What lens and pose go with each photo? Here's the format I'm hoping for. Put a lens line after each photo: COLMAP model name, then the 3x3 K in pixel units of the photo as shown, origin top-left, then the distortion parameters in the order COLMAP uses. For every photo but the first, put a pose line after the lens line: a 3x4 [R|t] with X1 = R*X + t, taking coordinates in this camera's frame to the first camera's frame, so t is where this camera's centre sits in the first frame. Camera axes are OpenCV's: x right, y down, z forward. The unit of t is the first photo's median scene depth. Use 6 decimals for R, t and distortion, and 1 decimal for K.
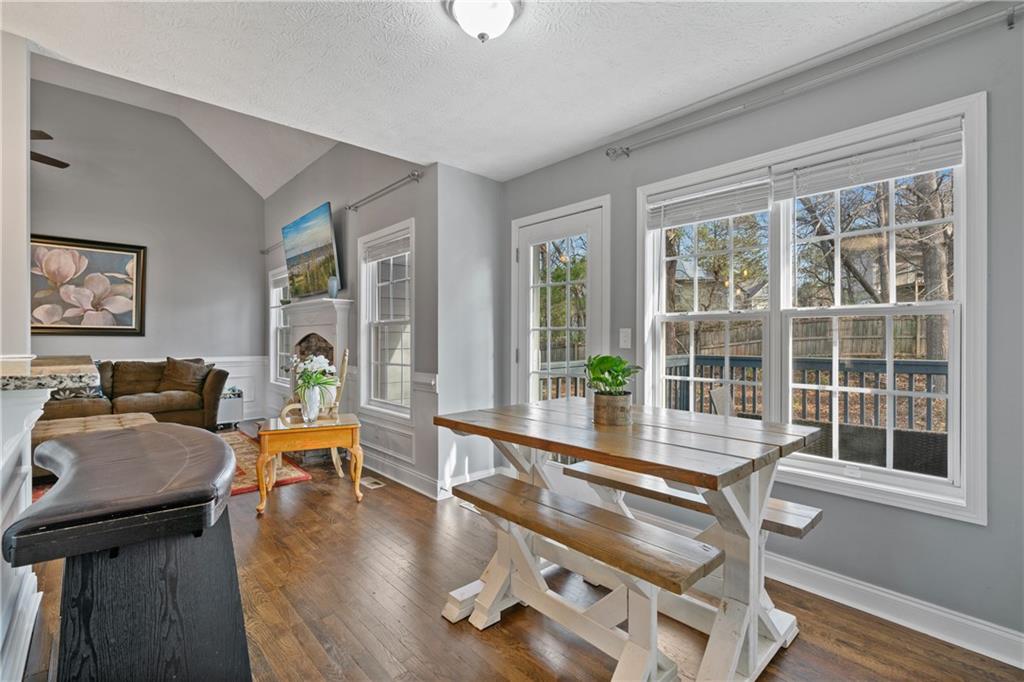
lens RADIAL K [[462.6, 0, 515.7], [0, 462.6, 337.4], [0, 0, 1]] dist [0.000461, 0.000040]
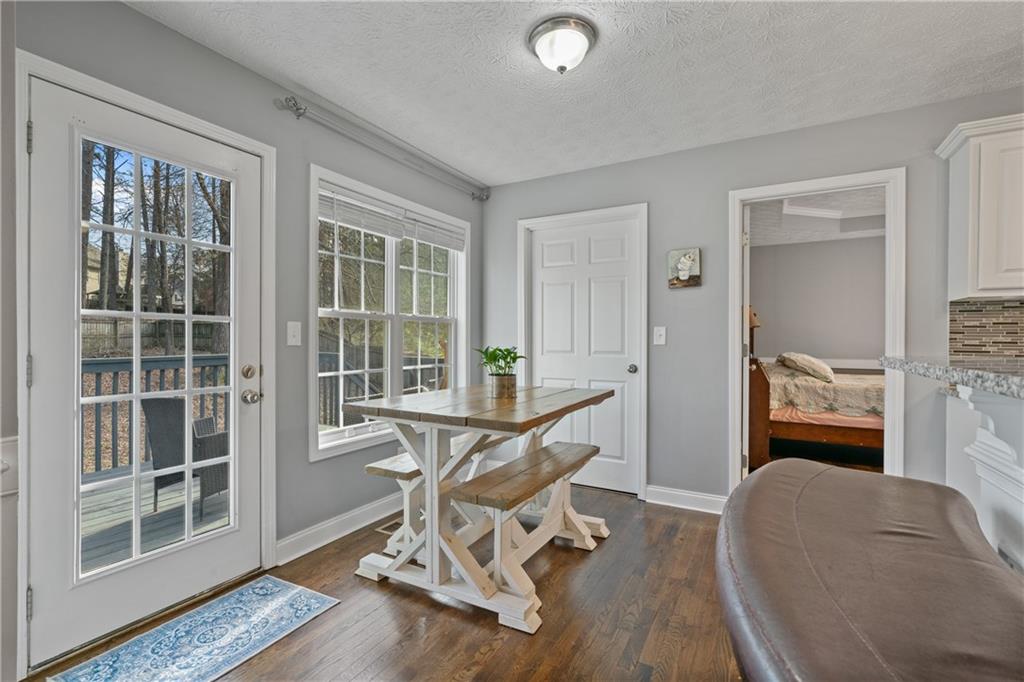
lens RADIAL K [[462.6, 0, 514.4], [0, 462.6, 339.8], [0, 0, 1]] dist [0.000461, 0.000040]
pose [[-0.299172, 0.000926, 0.954199, -0.346697], [-0.005281, 0.999983, -0.002626, 0.006965], [-0.954185, -0.005825, -0.299162, 0.444585]]
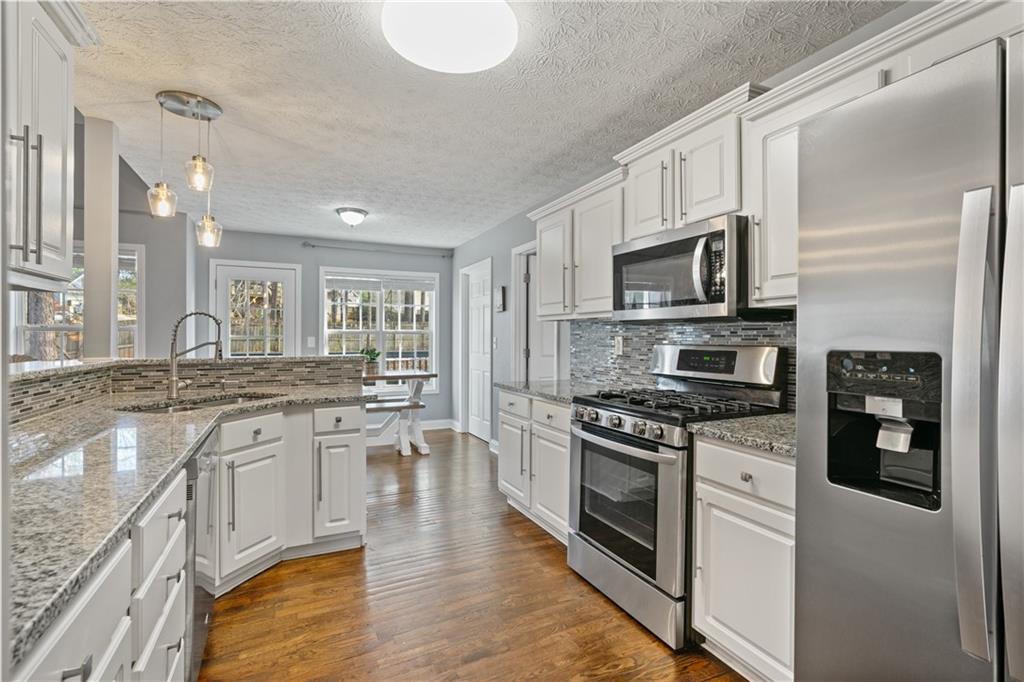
lens RADIAL K [[468.6, 0, 512.9], [0, 468.6, 340.9], [0, 0, 1]] dist [-0.005979, -0.000579]
pose [[0.303980, 0.001117, 0.952678, -0.697219], [-0.004619, 0.999989, 0.000302, -0.003698], [-0.952667, -0.004492, 0.303982, -0.199781]]
